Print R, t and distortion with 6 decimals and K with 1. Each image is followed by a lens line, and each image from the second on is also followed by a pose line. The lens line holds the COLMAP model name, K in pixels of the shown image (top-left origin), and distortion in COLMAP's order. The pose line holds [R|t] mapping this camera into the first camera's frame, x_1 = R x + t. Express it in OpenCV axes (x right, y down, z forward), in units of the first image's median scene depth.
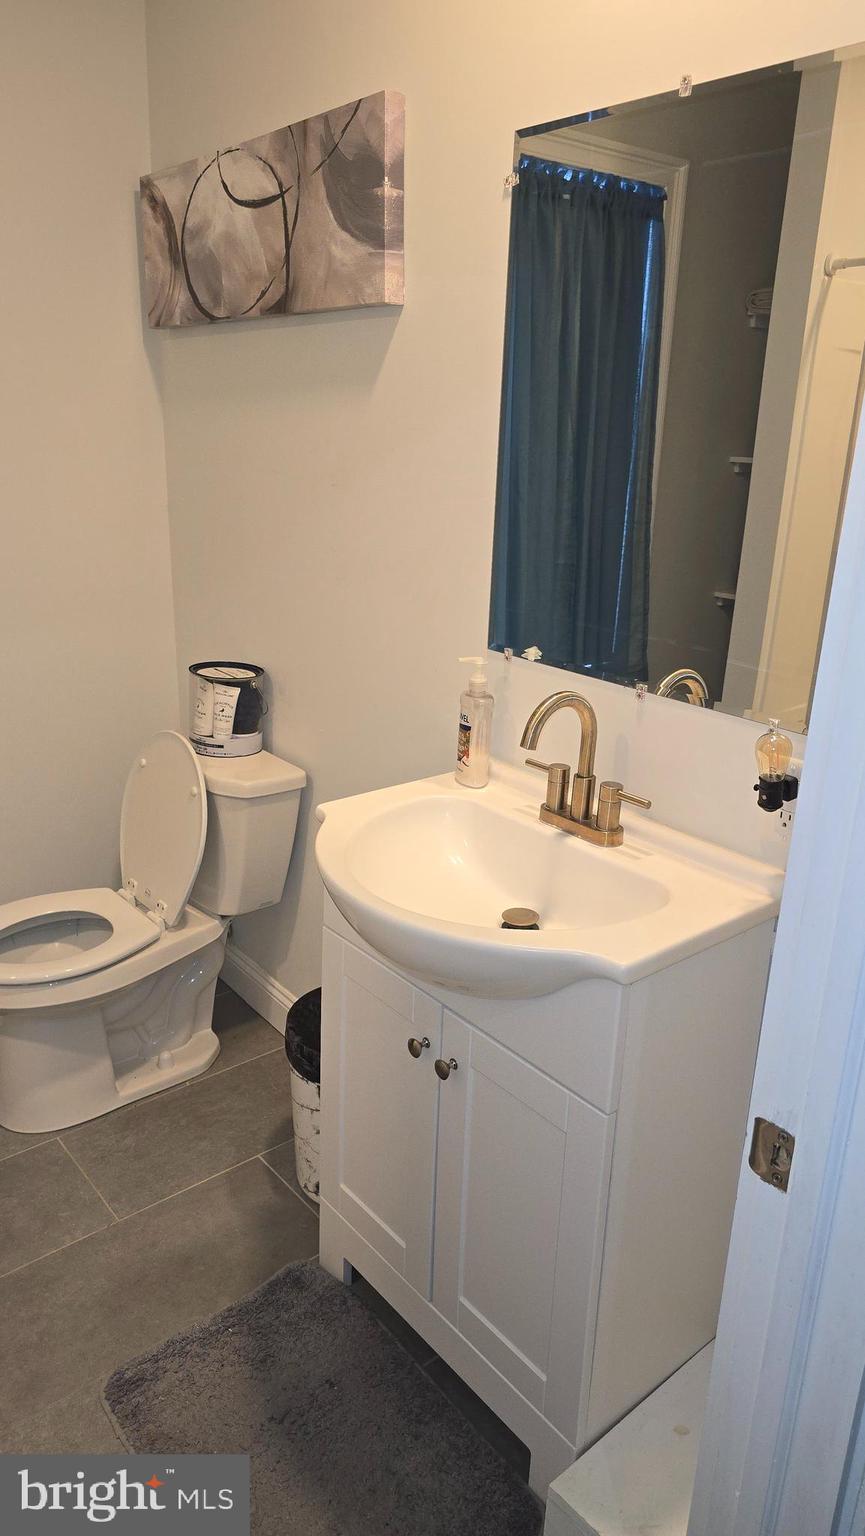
lens RADIAL K [[1028.3, 0, 433.1], [0, 1028.3, 715.8], [0, 0, 1]] dist [0.022030, -0.036958]
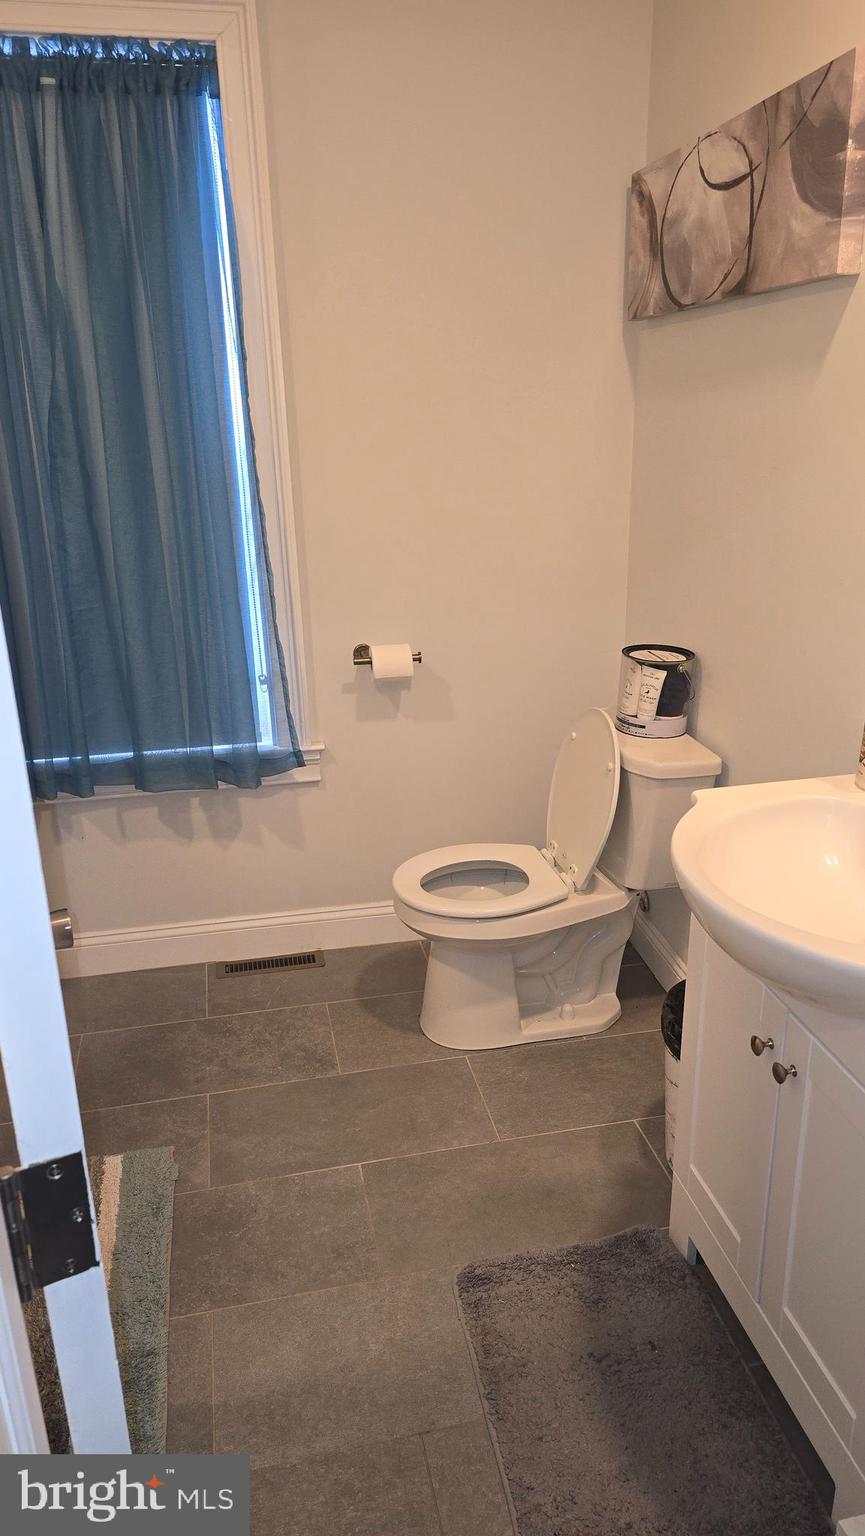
lens RADIAL K [[1028.3, 0, 423.4], [0, 1028.3, 721.5], [0, 0, 1]] dist [0.022030, -0.036958]
pose [[0.869690, 0.085984, -0.486051, 0.113417], [-0.073933, 0.996294, 0.043959, -0.004834], [0.488029, -0.002295, 0.872824, -0.012371]]
